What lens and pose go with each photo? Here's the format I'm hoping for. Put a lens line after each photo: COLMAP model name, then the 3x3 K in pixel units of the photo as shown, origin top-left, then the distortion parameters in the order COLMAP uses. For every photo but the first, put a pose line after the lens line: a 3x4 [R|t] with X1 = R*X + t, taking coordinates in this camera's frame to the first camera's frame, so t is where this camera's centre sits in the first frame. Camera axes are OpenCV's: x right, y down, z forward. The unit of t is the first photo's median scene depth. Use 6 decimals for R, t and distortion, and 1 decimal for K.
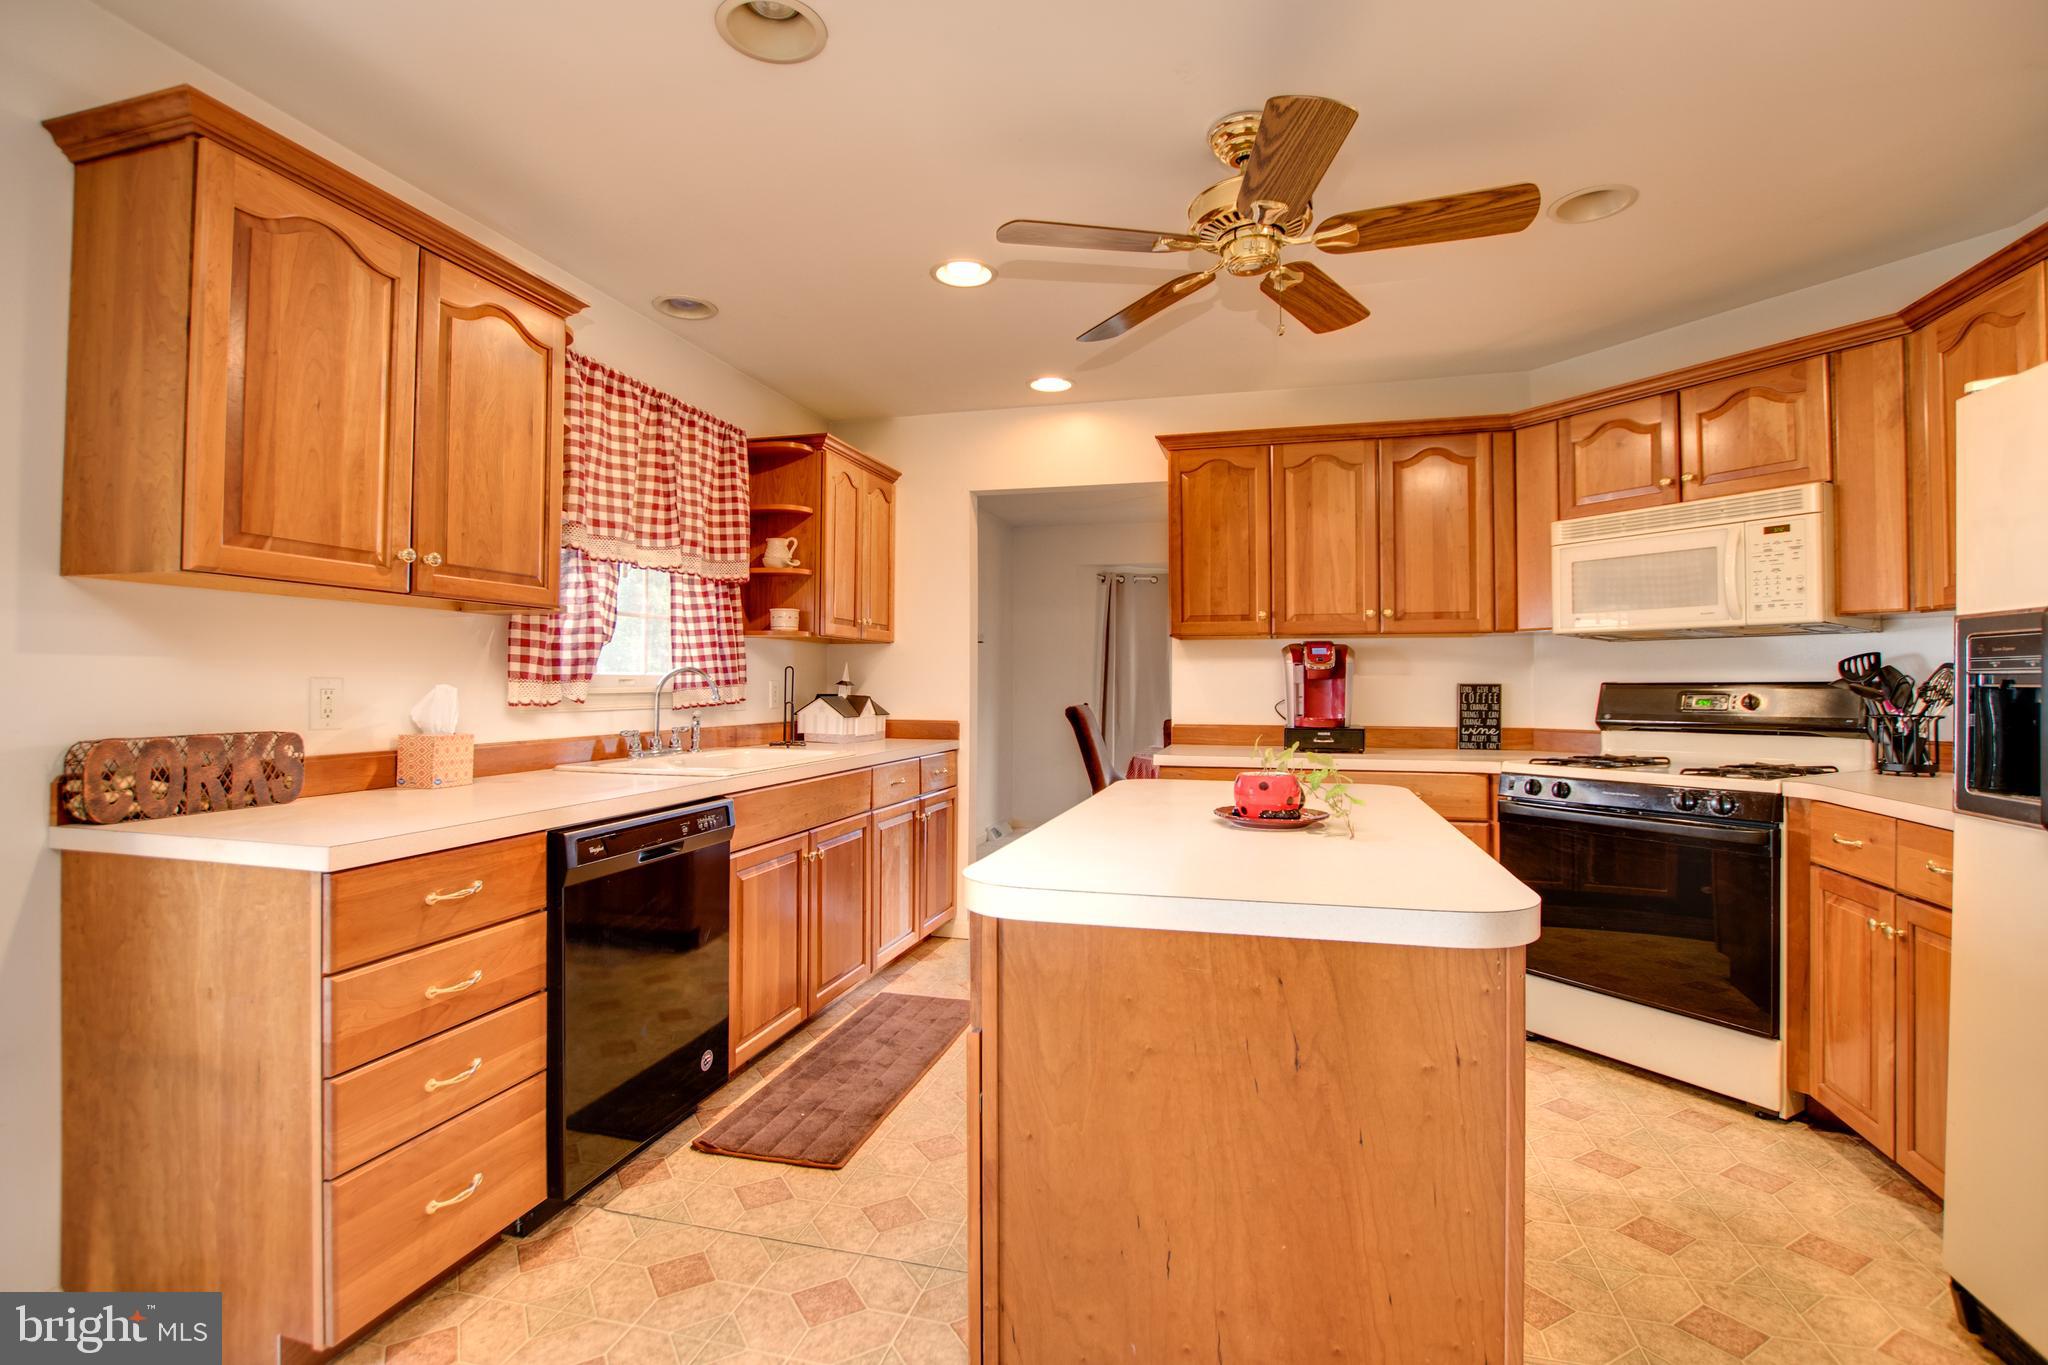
lens RADIAL K [[912.8, 0, 996.9], [0, 912.8, 665.6], [0, 0, 1]] dist [-0.023463, 0.001024]
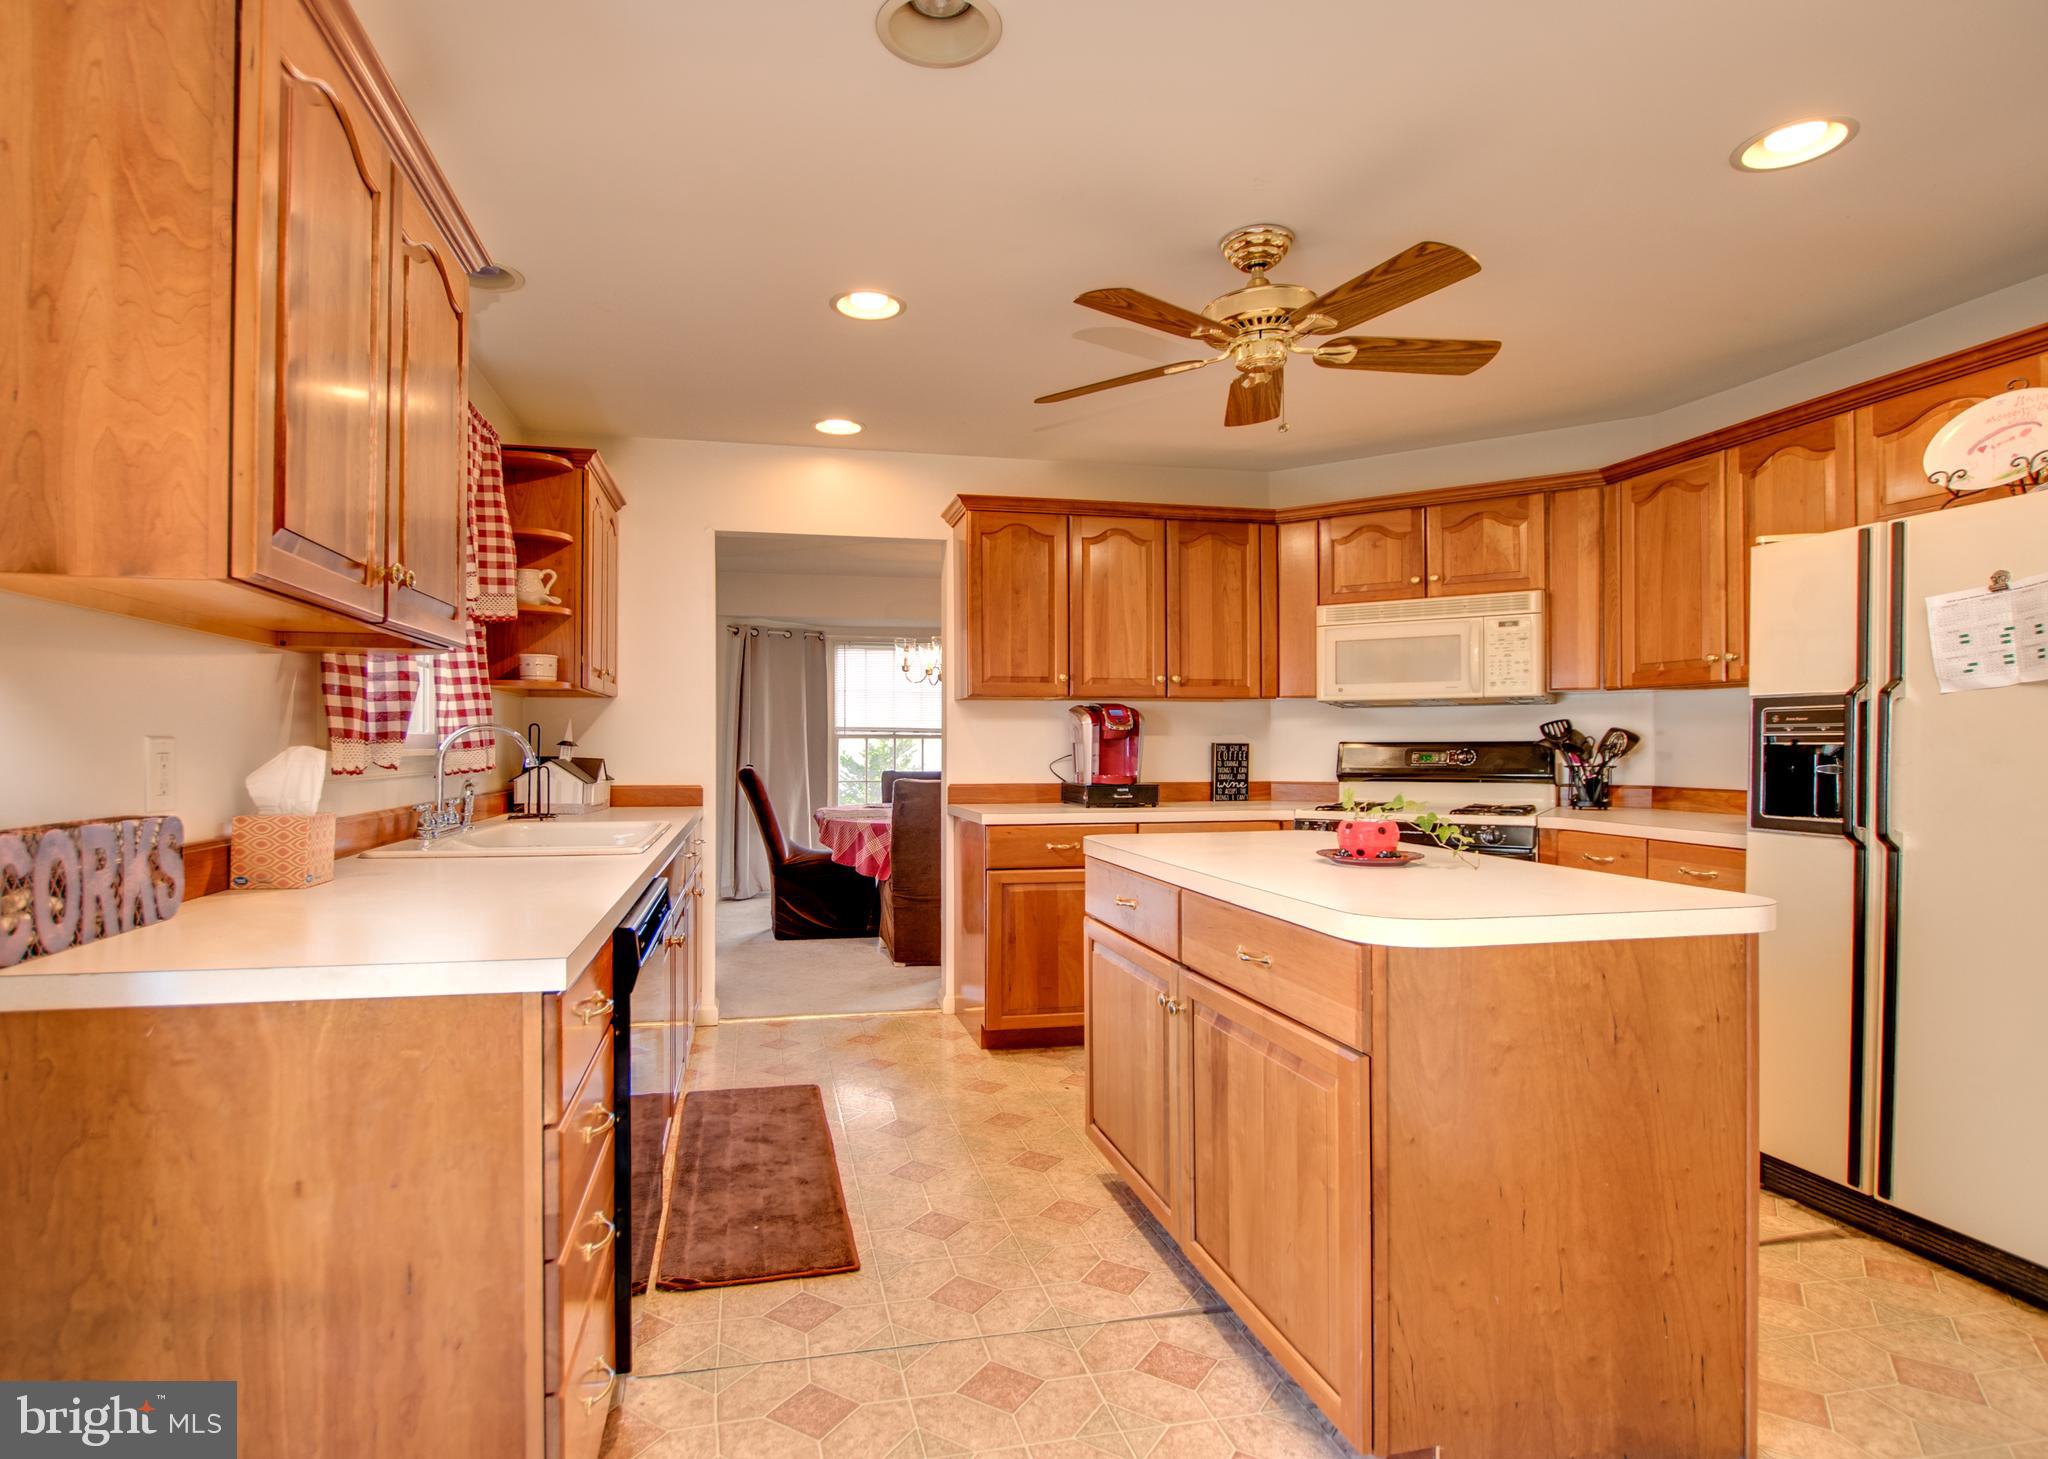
lens RADIAL K [[985.2, 0, 886.3], [0, 985.2, 739.8], [0, 0, 1]] dist [-0.012863, 0.000282]
pose [[0.908905, -0.000181, 0.417003, -0.471457], [-0.006298, 0.999880, 0.014162, 0.001409], [-0.416955, -0.015498, 0.908795, 0.072397]]
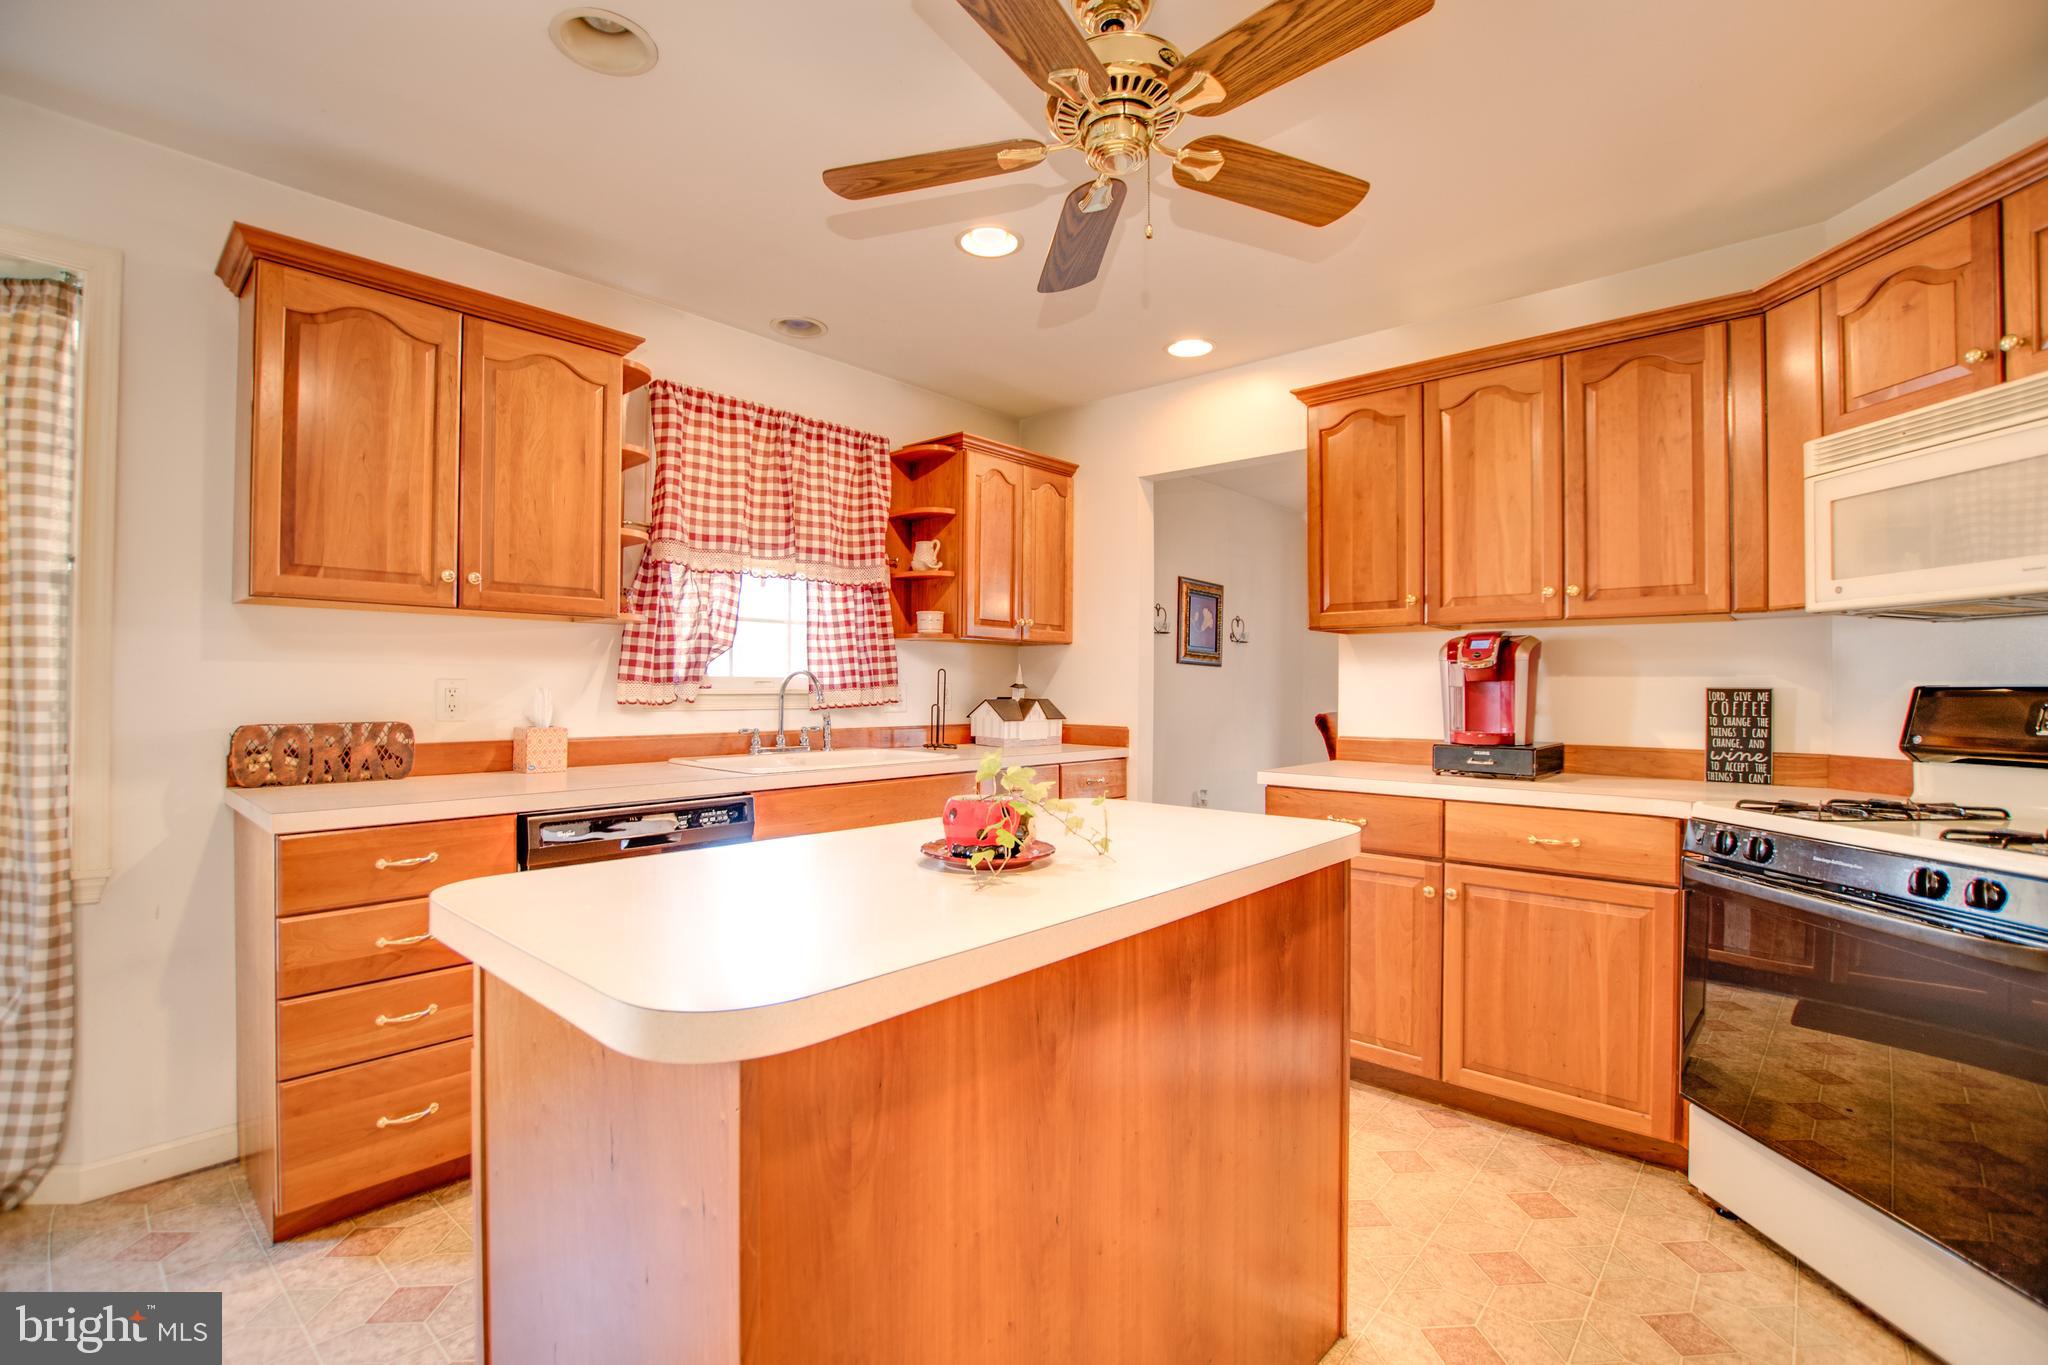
lens RADIAL K [[912.8, 0, 1003.0], [0, 912.8, 680.6], [0, 0, 1]] dist [-0.023463, 0.001024]
pose [[0.905261, 0.000031, -0.424856, 0.395447], [0.005078, 0.999928, 0.010894, 0.005131], [0.424825, -0.012019, 0.905196, 0.175853]]
